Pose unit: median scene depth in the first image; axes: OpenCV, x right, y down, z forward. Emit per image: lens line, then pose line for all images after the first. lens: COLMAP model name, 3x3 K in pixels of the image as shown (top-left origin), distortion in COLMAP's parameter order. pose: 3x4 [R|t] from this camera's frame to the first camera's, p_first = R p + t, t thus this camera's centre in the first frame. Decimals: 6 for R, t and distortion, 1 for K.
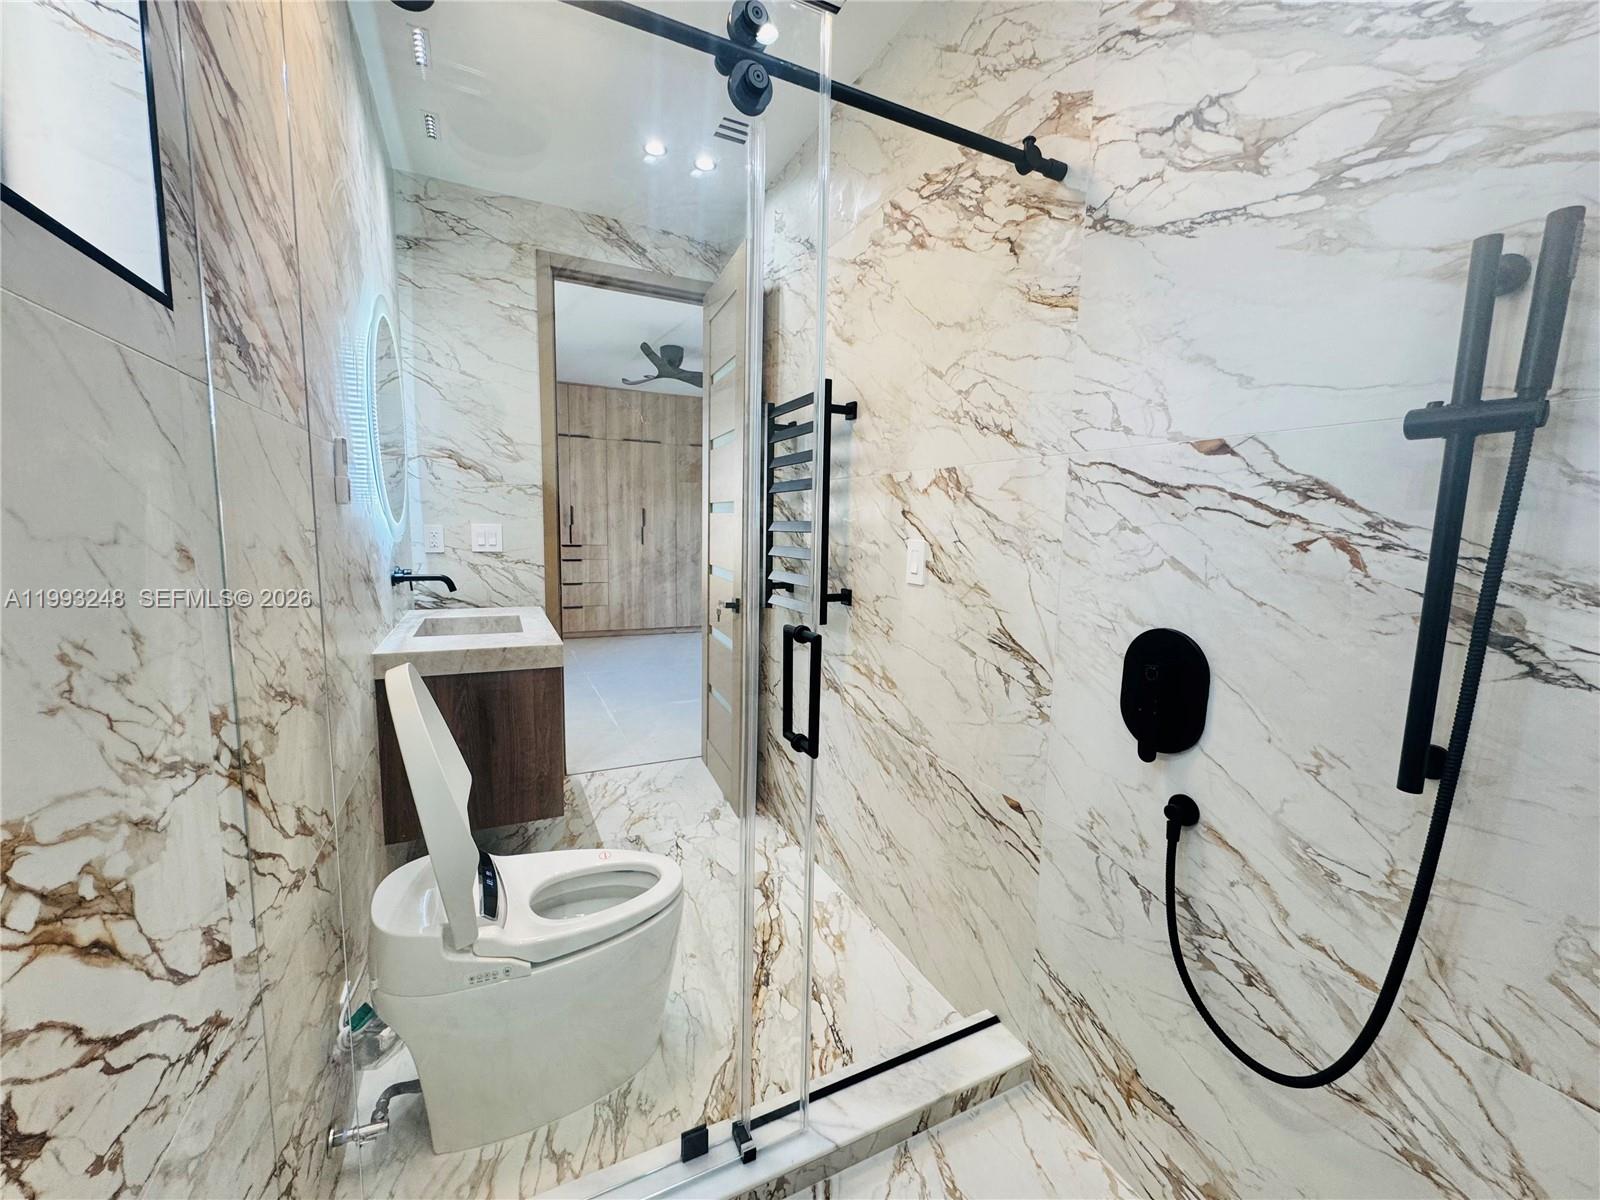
lens RADIAL K [[641.8, 0, 801.2], [0, 641.8, 600.7], [0, 0, 1]] dist [-0.004593, -0.000396]
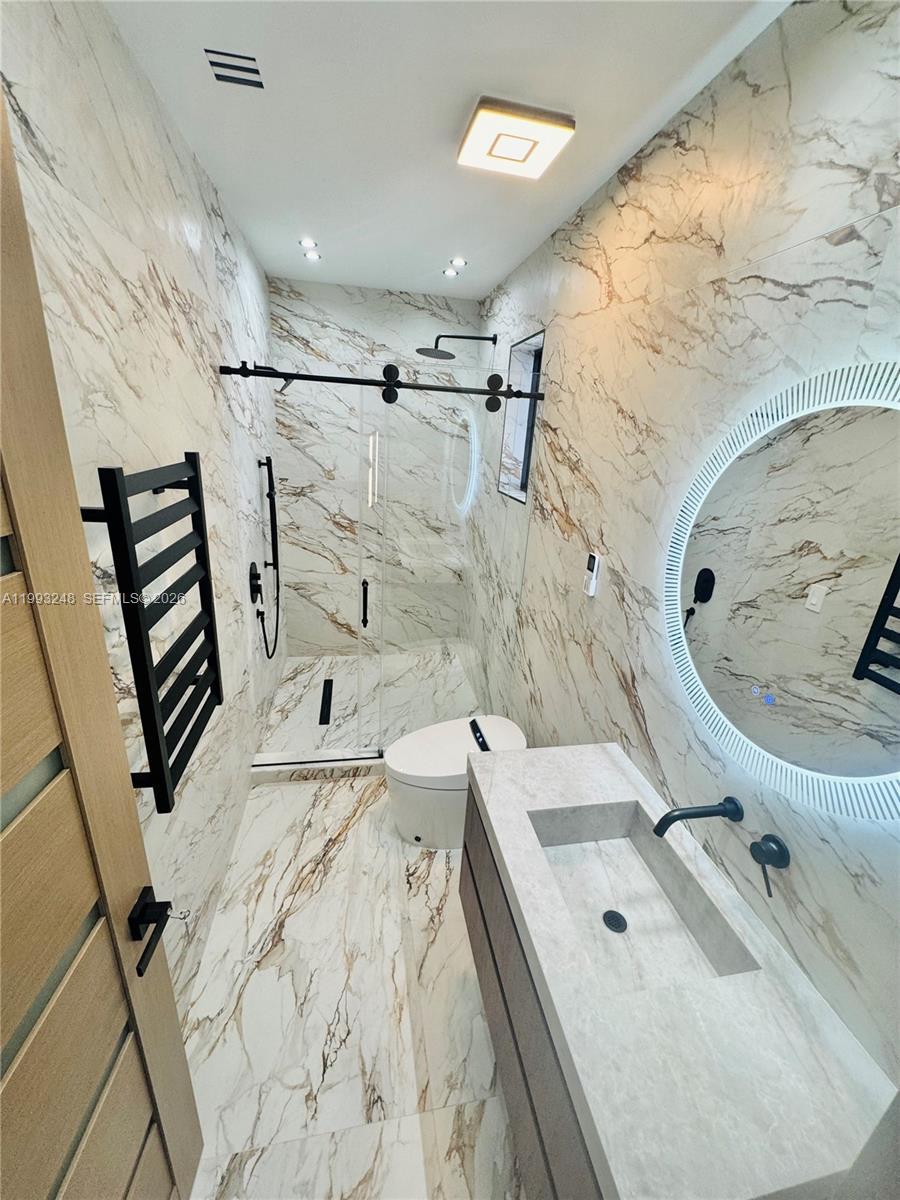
lens RADIAL K [[481.4, 0, 450.1], [0, 481.4, 600.2], [0, 0, 1]] dist [-0.004593, -0.000396]
pose [[-0.960299, -0.171701, 0.219873, -0.515417], [-0.055279, 0.889642, 0.453301, -0.534225], [-0.273440, 0.423150, -0.863814, 1.709551]]
